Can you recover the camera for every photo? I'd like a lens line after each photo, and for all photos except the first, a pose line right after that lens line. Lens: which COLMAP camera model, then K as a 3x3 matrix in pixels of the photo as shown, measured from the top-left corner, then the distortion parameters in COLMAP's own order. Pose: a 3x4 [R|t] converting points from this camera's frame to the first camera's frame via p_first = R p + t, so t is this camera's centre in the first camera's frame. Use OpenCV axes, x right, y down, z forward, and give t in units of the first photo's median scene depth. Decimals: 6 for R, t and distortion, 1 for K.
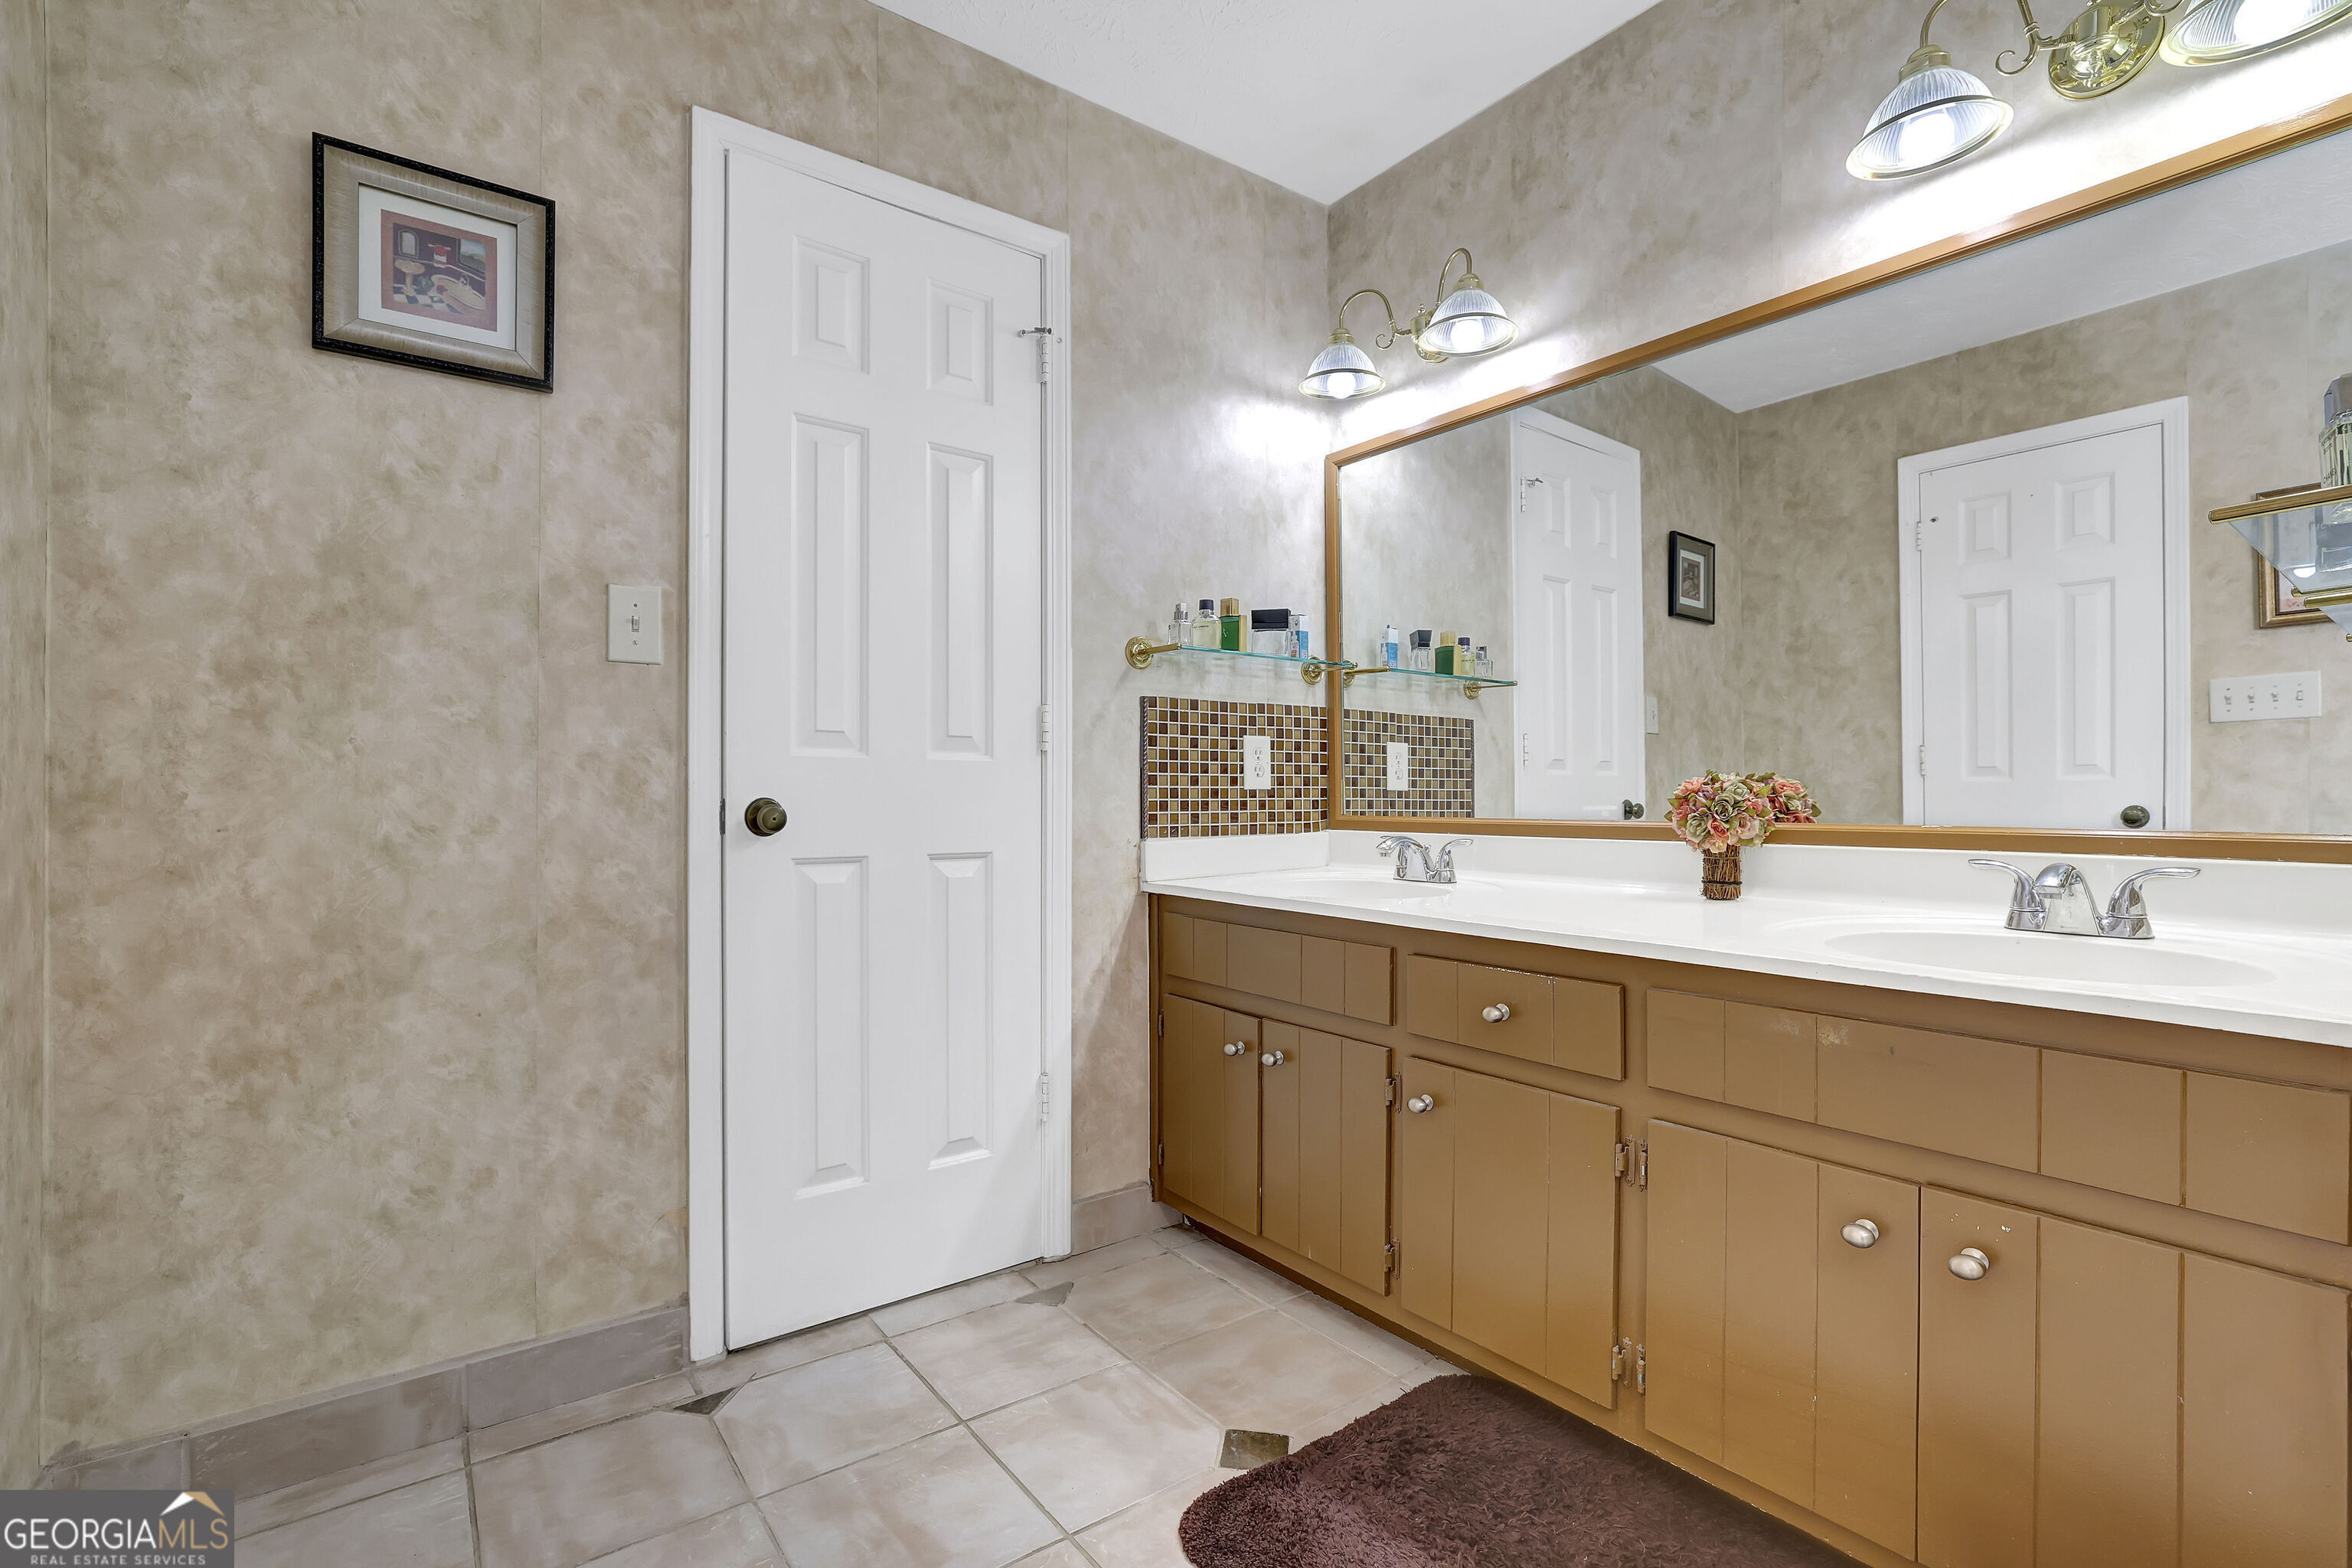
lens RADIAL K [[1059.8, 0, 1176.0], [0, 1059.8, 784.0], [0, 0, 1]] dist [-0.048173, 0.020237]
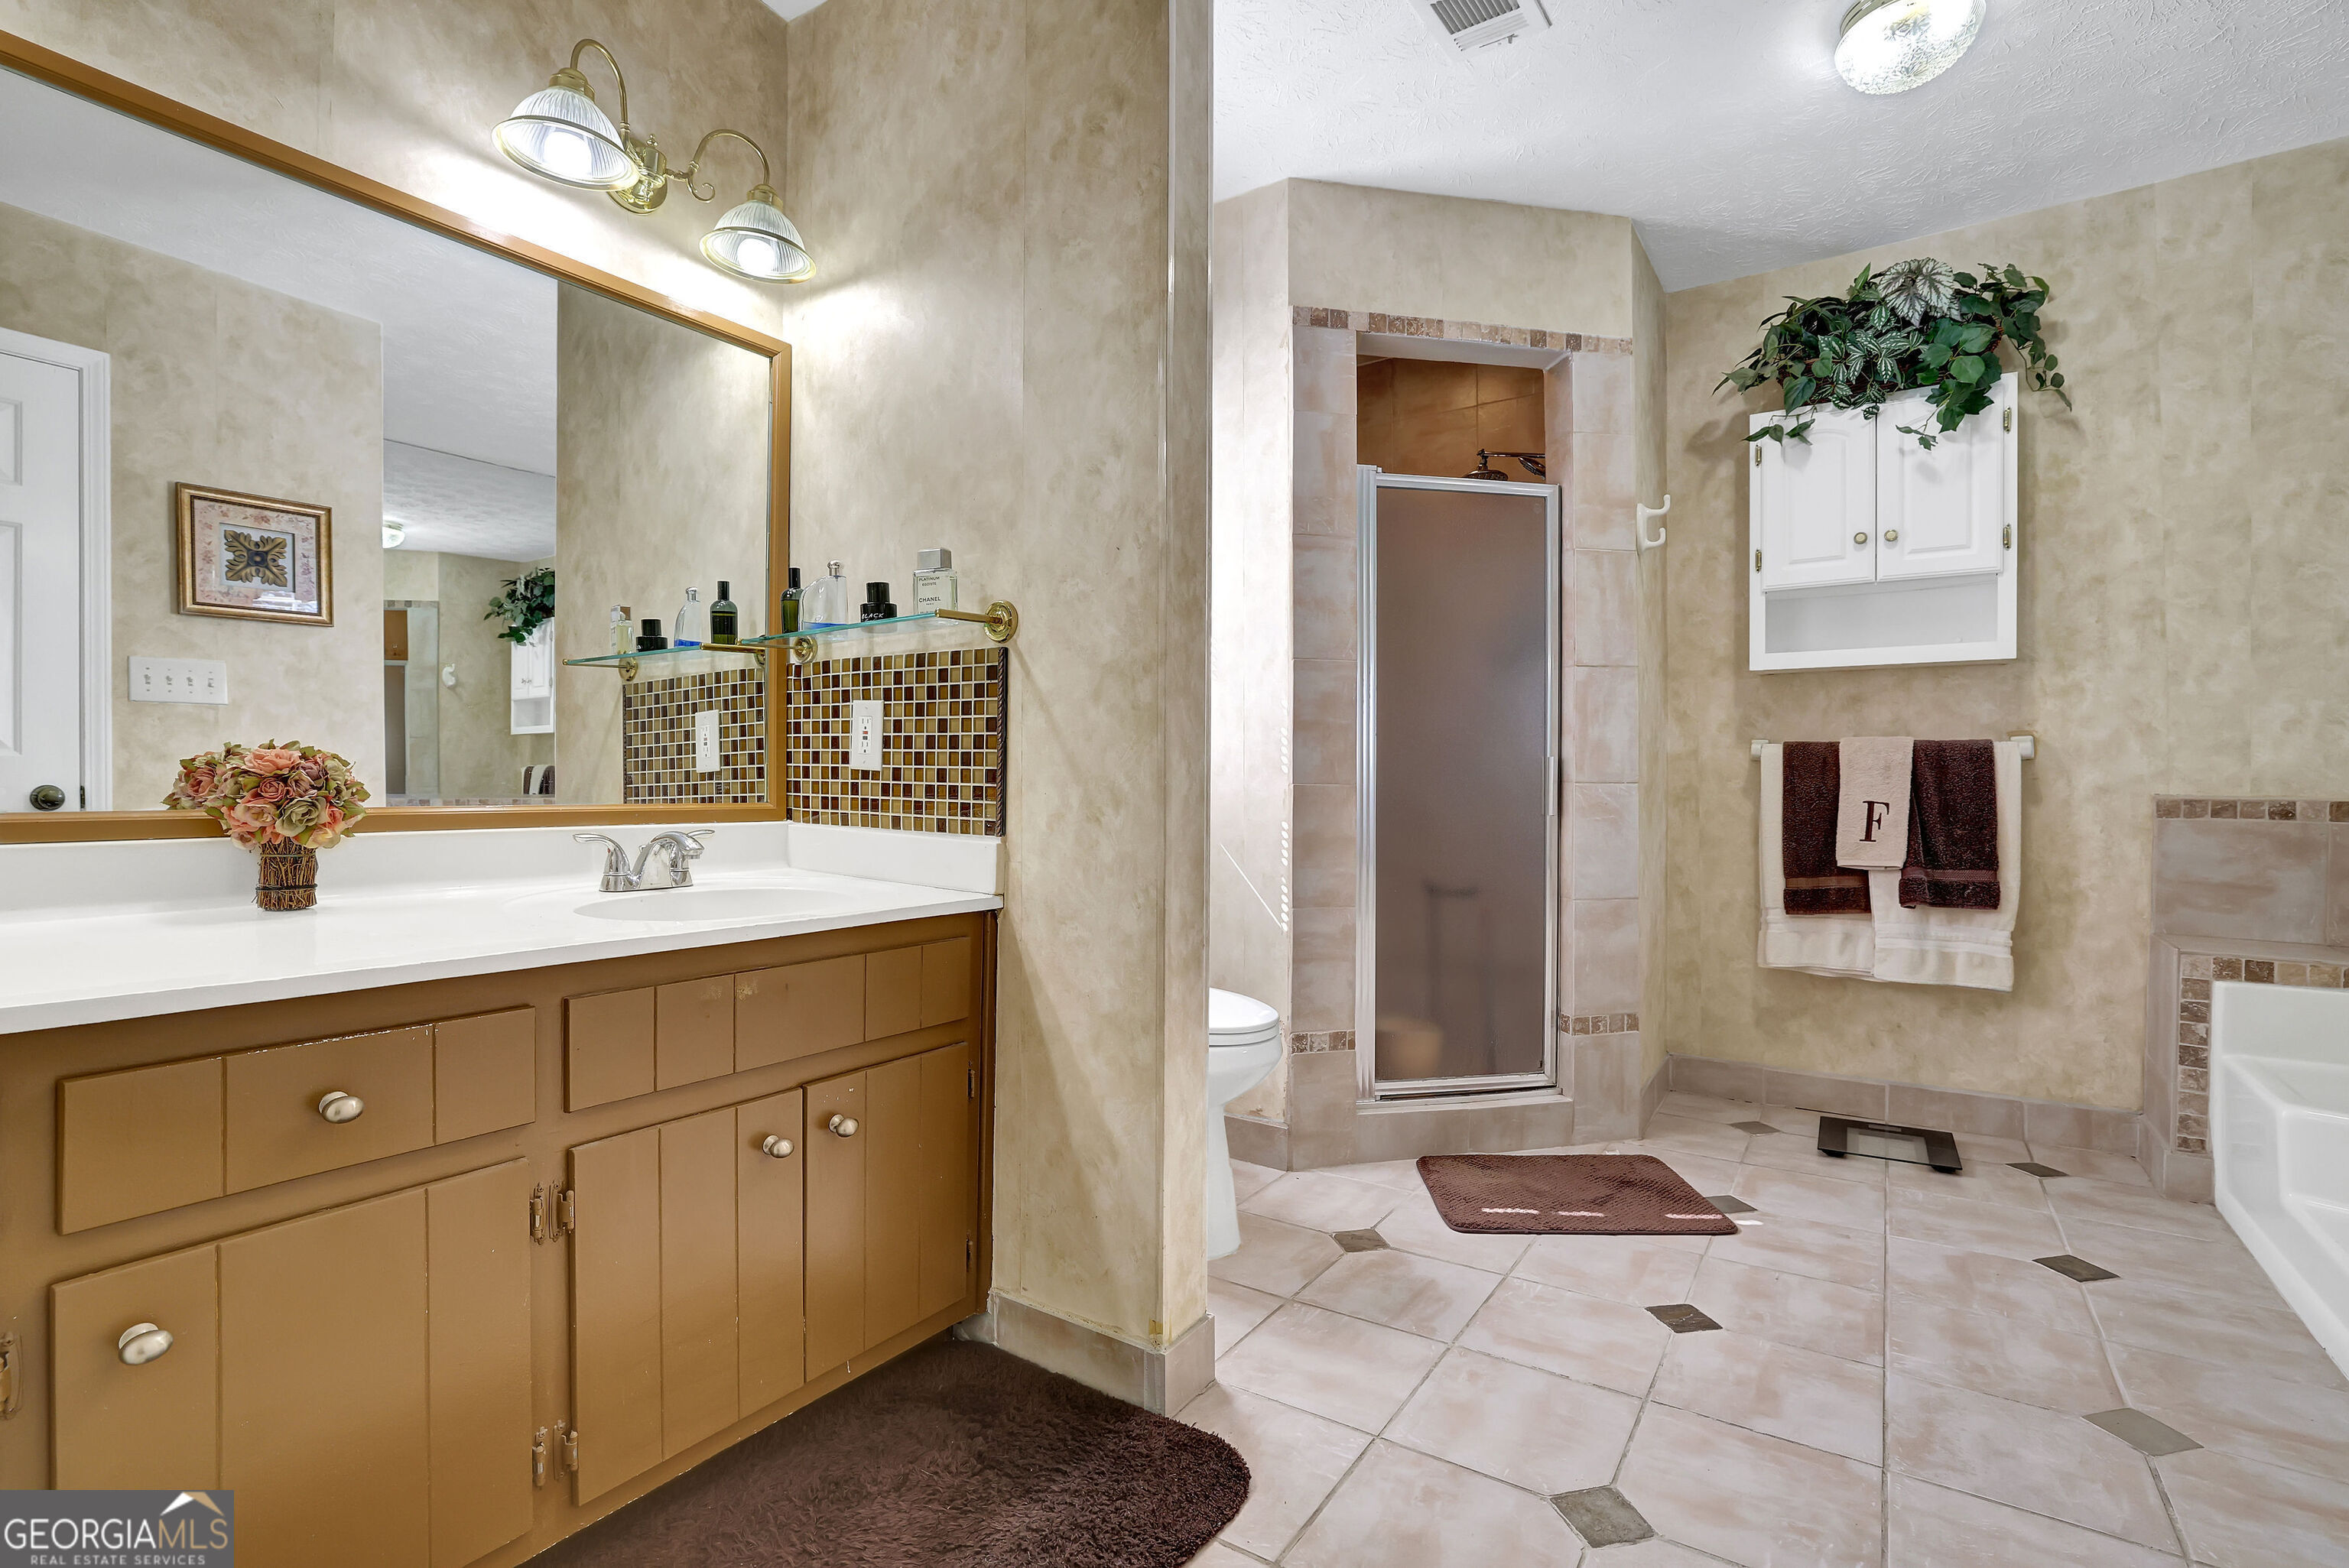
lens RADIAL K [[1069.1, 0, 1170.0], [0, 1069.1, 790.4], [0, 0, 1]] dist [-0.026876, 0.008327]
pose [[-0.297309, -0.006986, 0.954756, -0.322415], [-0.016267, 0.999865, 0.002250, 0.009319], [-0.954643, -0.014863, -0.297382, 0.485461]]
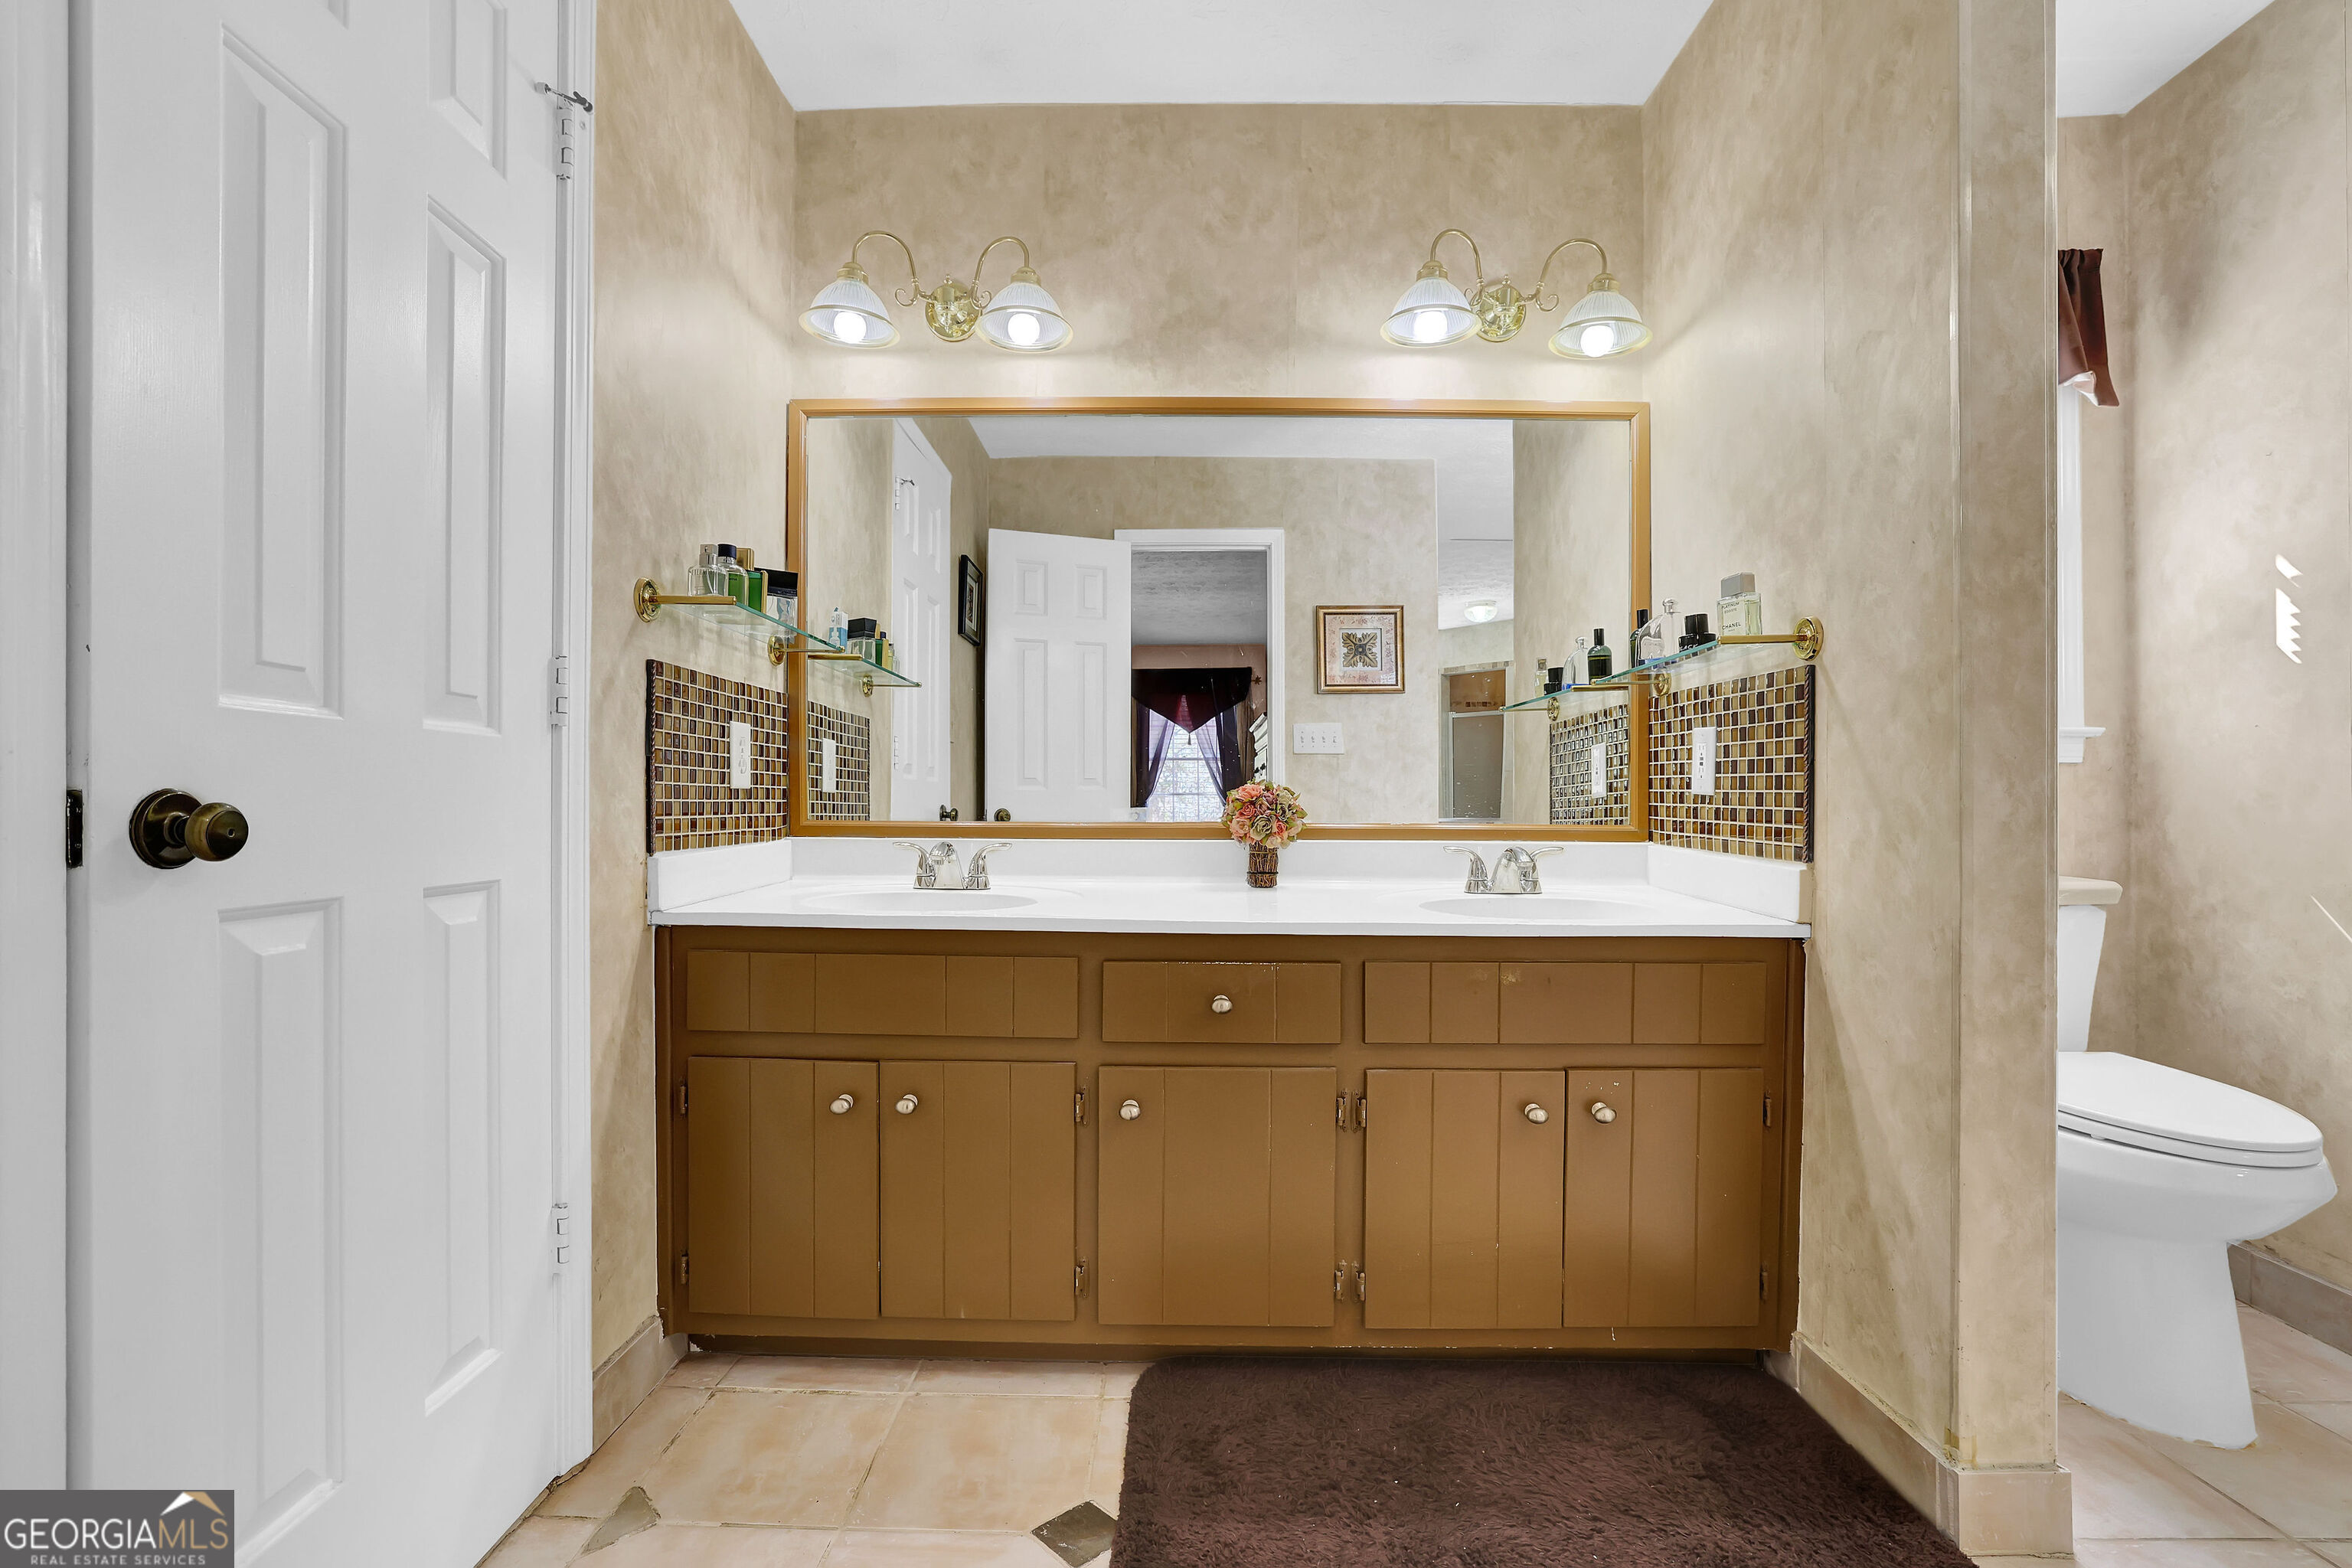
lens RADIAL K [[1045.4, 0, 1187.8], [0, 1045.4, 802.2], [0, 0, 1]] dist [-0.057607, 0.027480]
pose [[0.610706, 0.006133, 0.791833, -0.376792], [-0.015012, 0.999880, 0.003833, 0.008111], [-0.791715, -0.014228, 0.610725, 0.271477]]
